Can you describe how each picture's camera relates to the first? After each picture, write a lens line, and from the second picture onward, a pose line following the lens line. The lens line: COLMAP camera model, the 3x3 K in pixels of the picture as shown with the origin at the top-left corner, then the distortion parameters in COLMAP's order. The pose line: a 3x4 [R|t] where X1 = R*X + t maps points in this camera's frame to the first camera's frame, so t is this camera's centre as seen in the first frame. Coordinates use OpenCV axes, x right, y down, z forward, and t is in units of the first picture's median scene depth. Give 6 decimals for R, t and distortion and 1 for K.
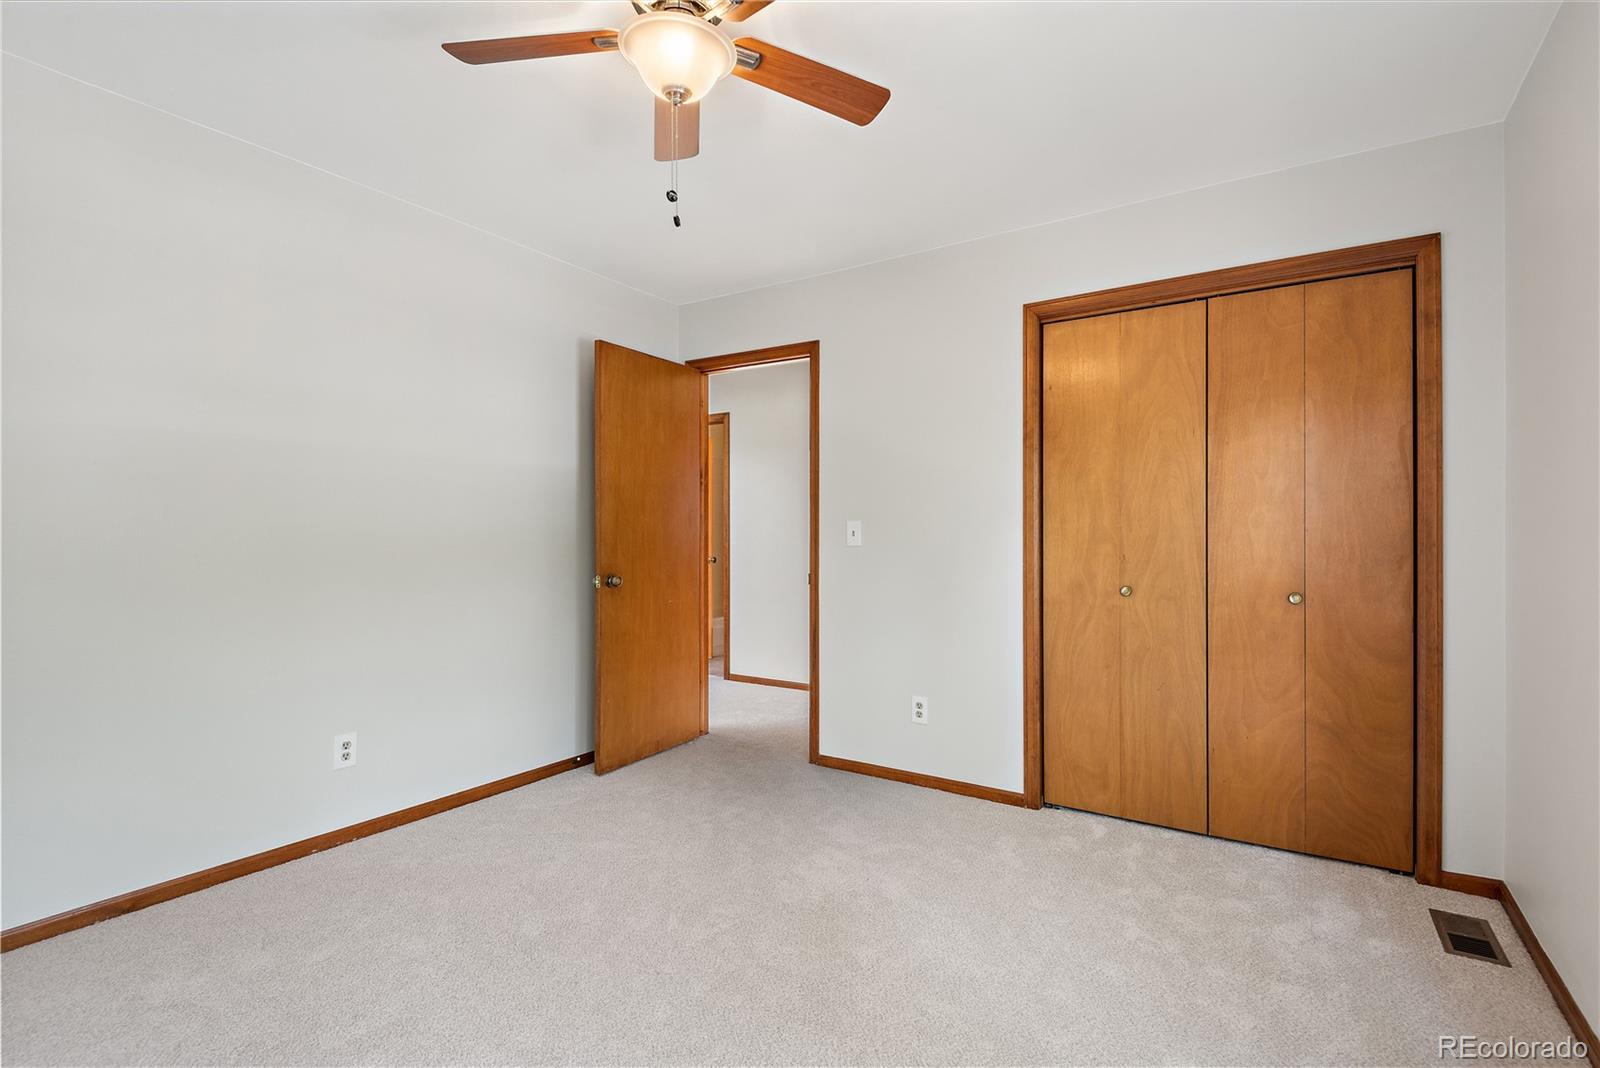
lens RADIAL K [[765.4, 0, 799.4], [0, 765.4, 533.6], [0, 0, 1]] dist [-0.004272, -0.000517]
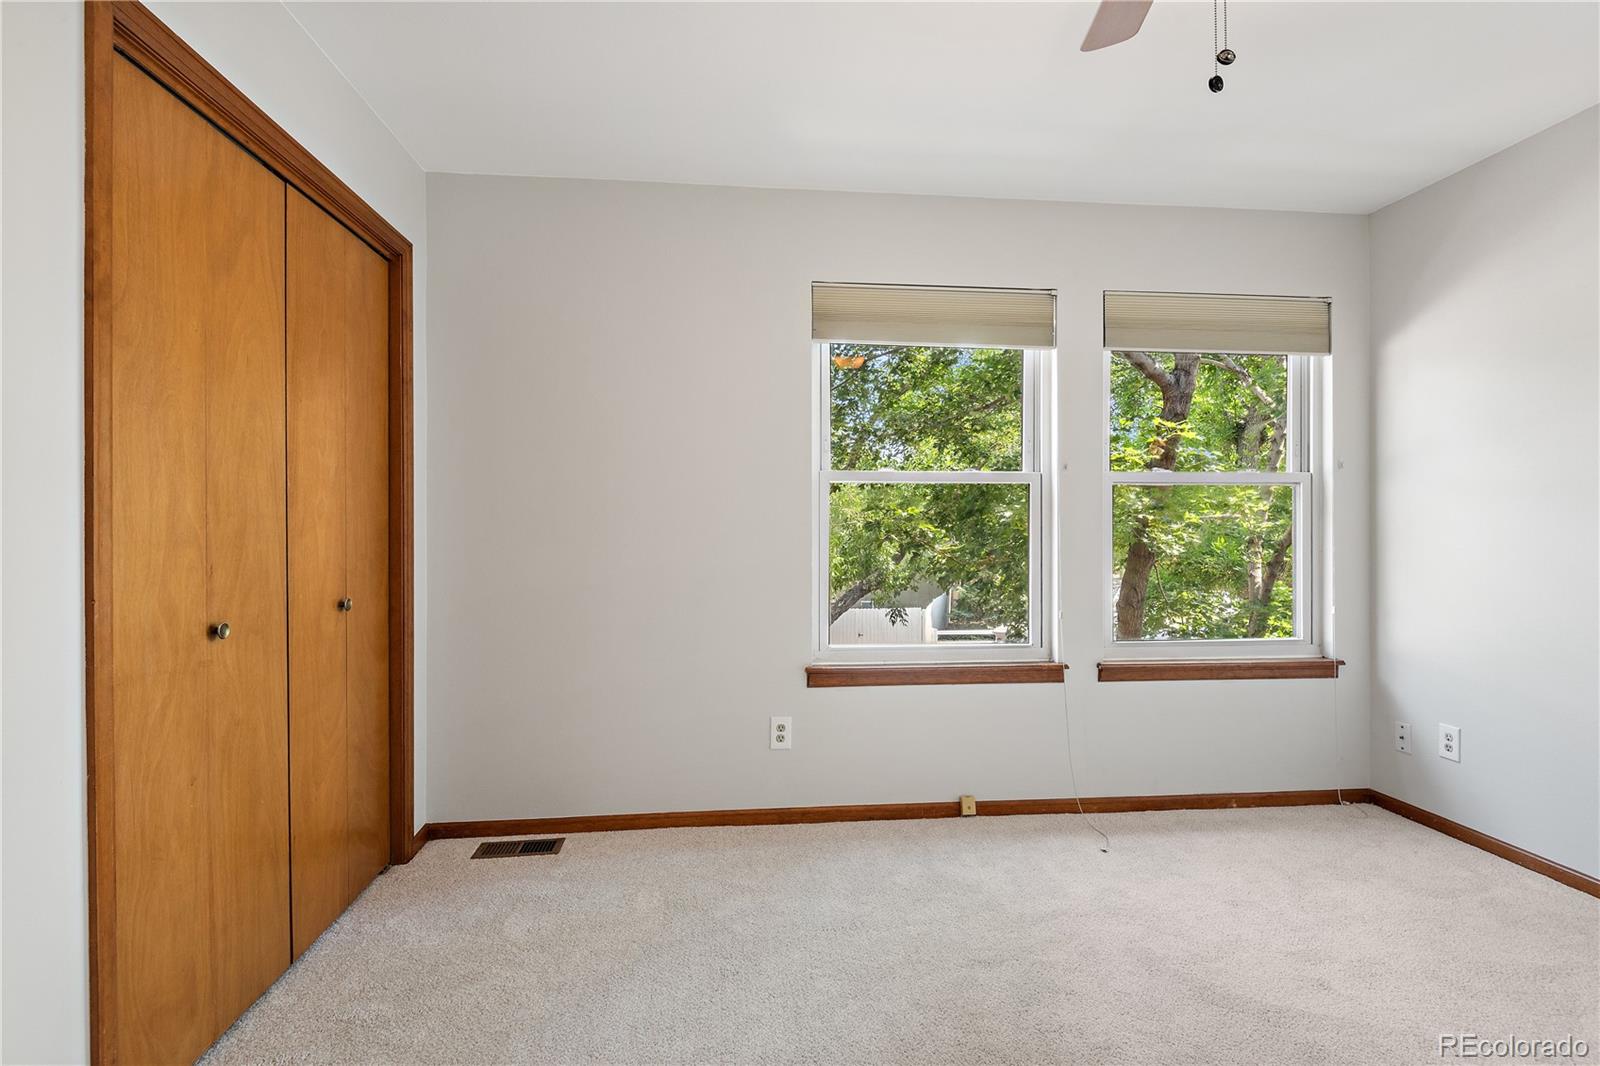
lens RADIAL K [[765.4, 0, 800.7], [0, 765.4, 526.9], [0, 0, 1]] dist [-0.004272, -0.000517]
pose [[-0.628839, -0.001438, 0.777534, -0.272634], [0.007572, 0.999940, 0.007973, -0.001667], [-0.777499, 0.010901, -0.628790, 1.026196]]
